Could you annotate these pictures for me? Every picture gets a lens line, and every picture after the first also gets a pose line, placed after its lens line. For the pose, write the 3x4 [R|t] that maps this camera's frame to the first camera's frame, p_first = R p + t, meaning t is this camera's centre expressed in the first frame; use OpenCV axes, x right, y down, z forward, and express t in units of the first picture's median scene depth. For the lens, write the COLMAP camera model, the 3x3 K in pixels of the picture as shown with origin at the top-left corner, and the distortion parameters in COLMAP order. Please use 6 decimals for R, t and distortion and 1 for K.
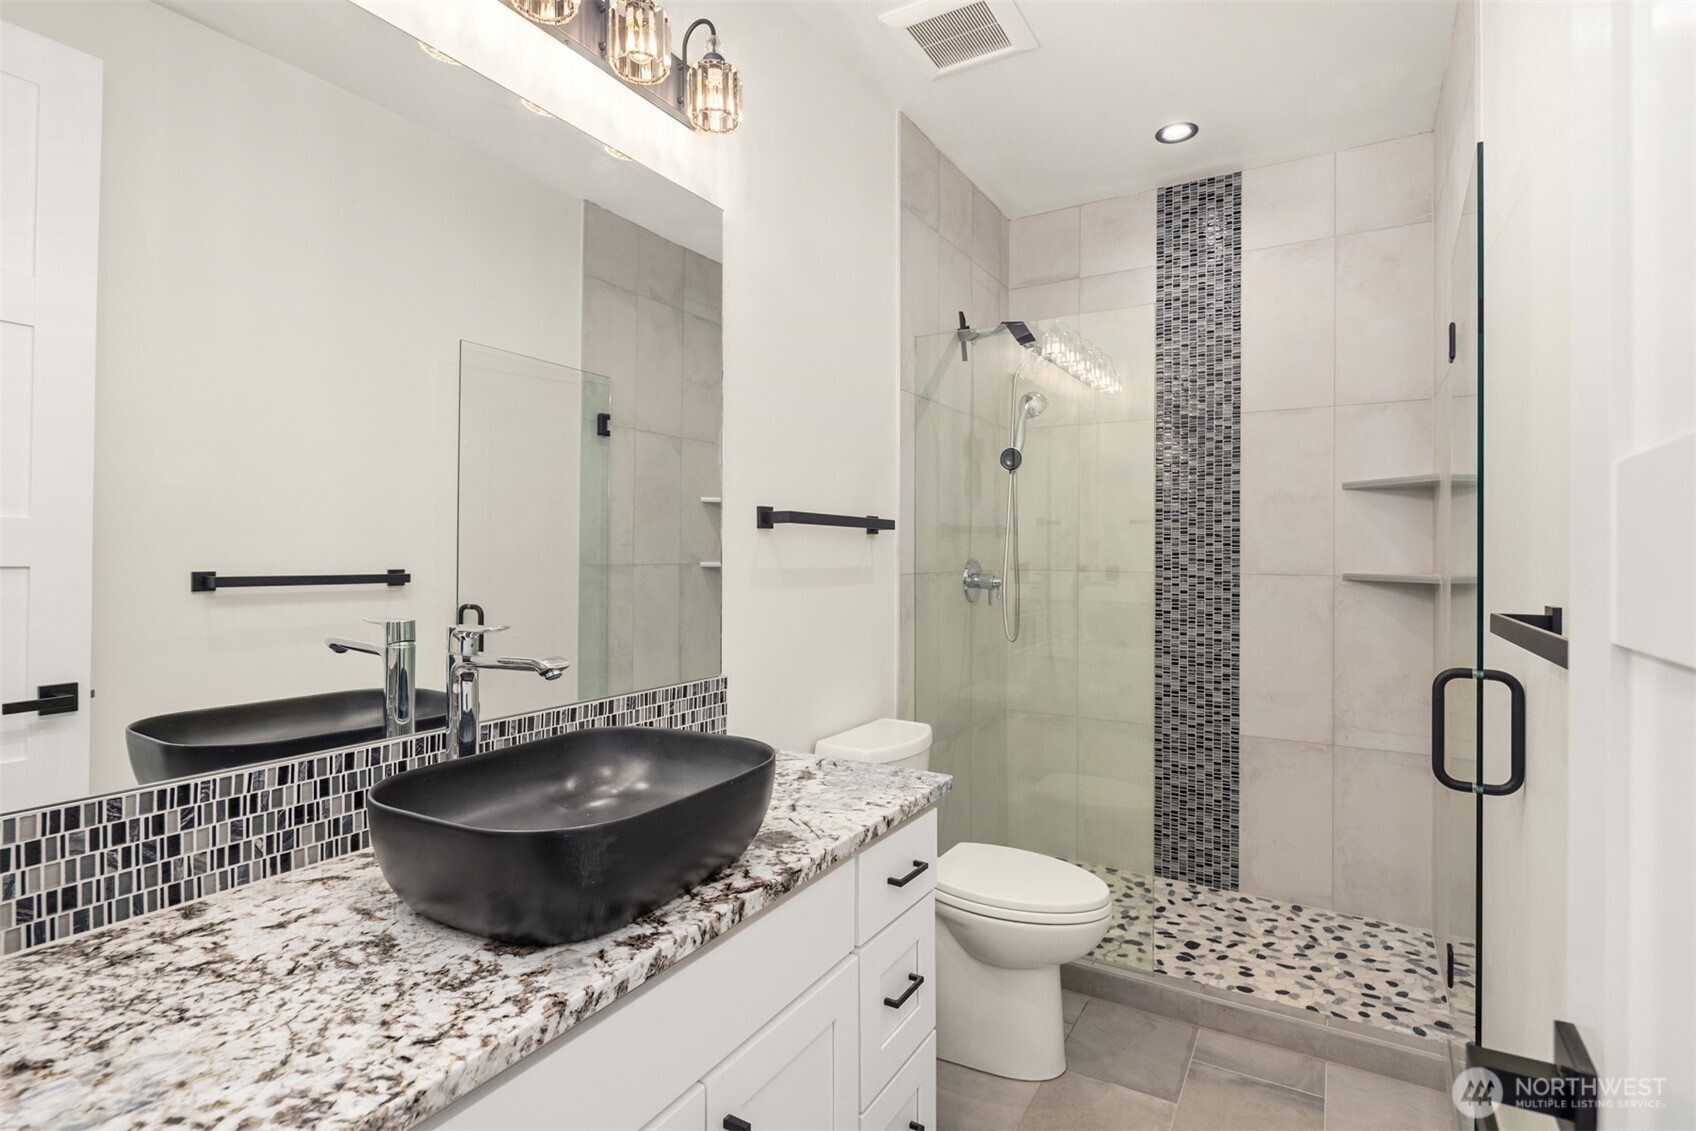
lens RADIAL K [[824.6, 0, 848.0], [0, 824.6, 565.5], [0, 0, 1]] dist [-0.000416, -0.000693]
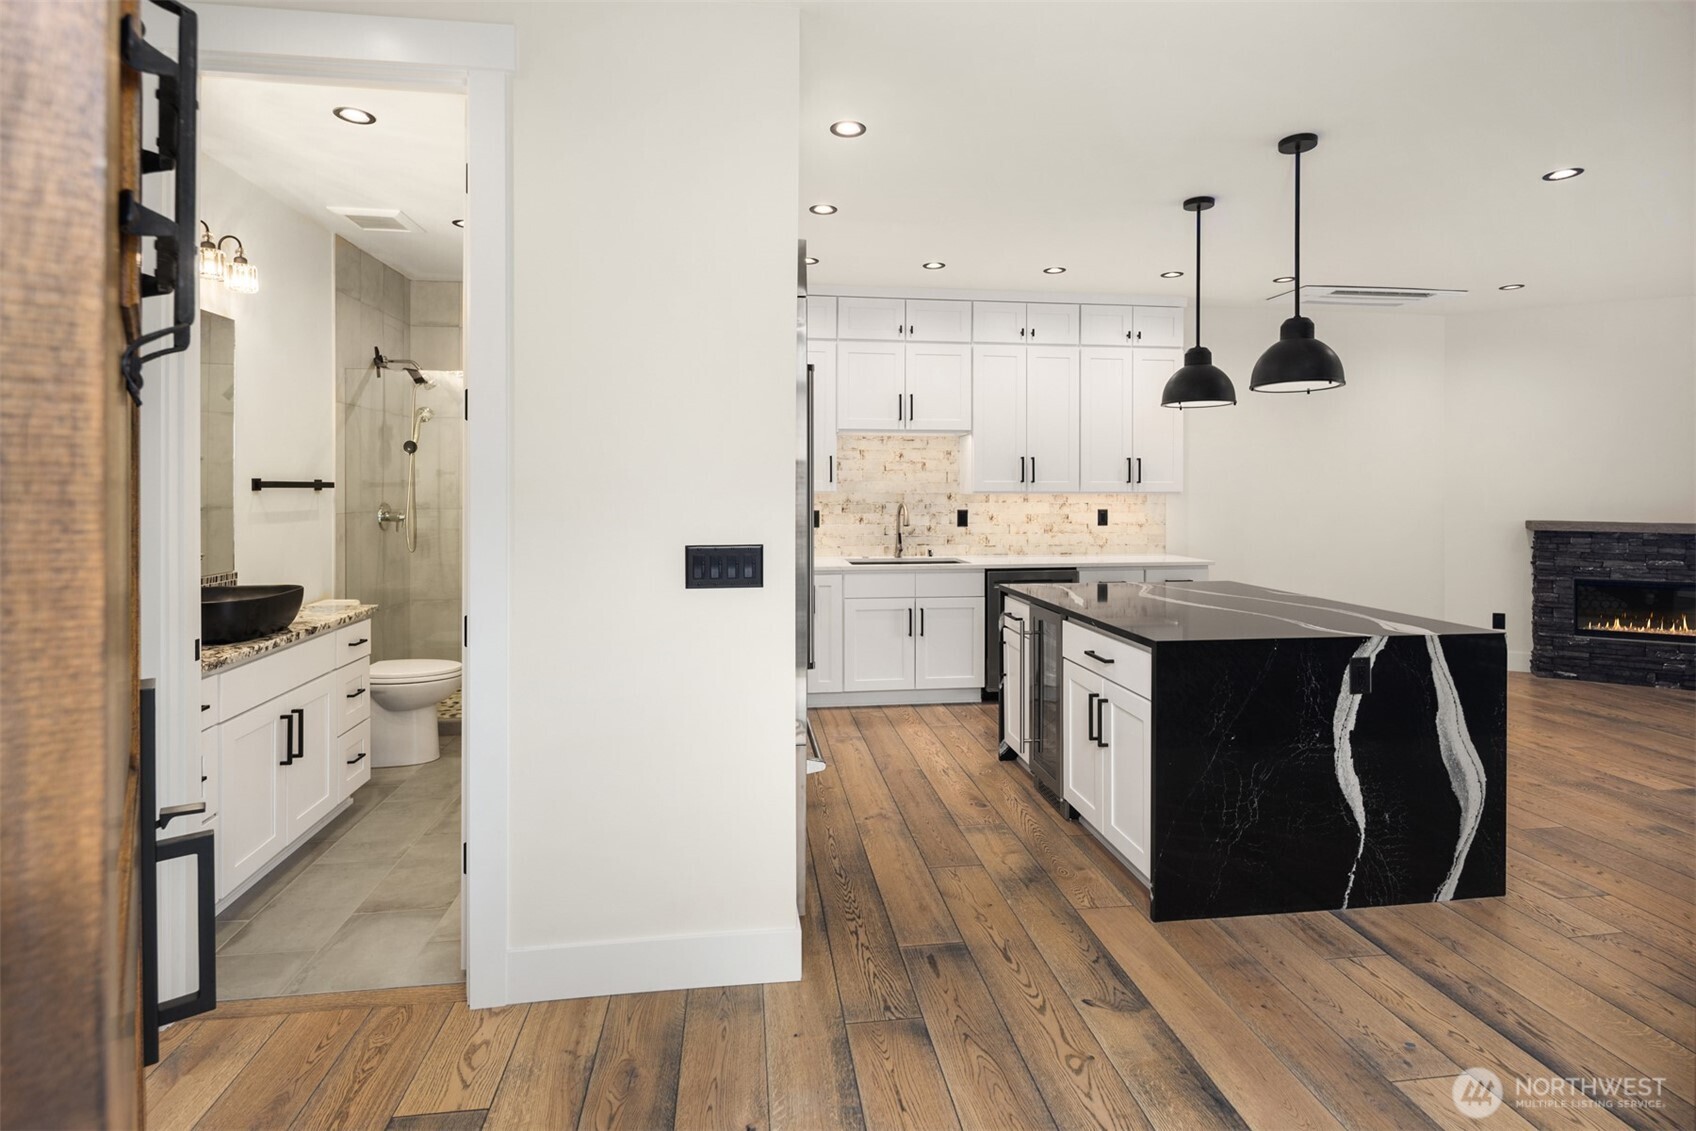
lens RADIAL K [[822.5, 0, 845.9], [0, 822.5, 500.1], [0, 0, 1]] dist [0.001609, -0.002451]
pose [[0.784811, -0.004113, 0.619721, -0.152869], [-0.000189, 0.999976, 0.006876, -0.027835], [-0.619735, -0.005514, 0.784792, -0.906262]]
